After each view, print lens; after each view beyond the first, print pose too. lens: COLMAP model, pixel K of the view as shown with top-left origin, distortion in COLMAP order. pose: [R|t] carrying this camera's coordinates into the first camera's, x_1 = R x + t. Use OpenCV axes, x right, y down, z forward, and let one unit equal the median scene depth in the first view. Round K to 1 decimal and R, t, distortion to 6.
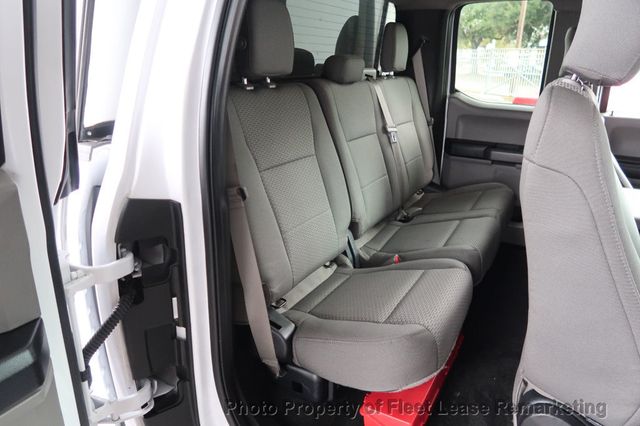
lens RADIAL K [[444.1, 0, 319.2], [0, 444.1, 210.7], [0, 0, 1]] dist [-0.033902, 0.017874]
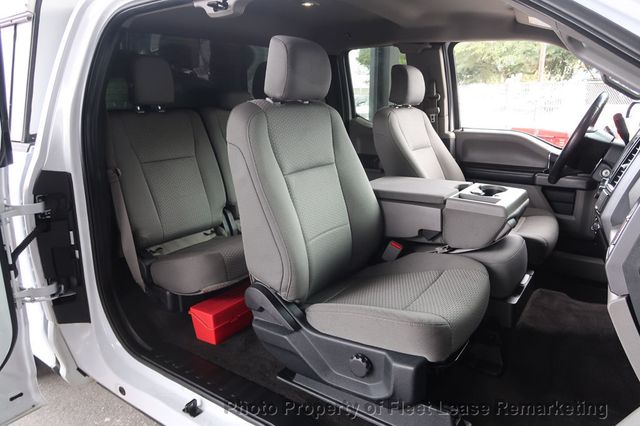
lens RADIAL K [[444.1, 0, 319.2], [0, 444.1, 210.7], [0, 0, 1]] dist [-0.033902, 0.017874]
pose [[0.995789, -0.002542, -0.091640, 0.691127], [-0.004987, 0.996634, -0.081834, 0.223087], [0.091540, 0.081946, 0.992424, -0.535274]]
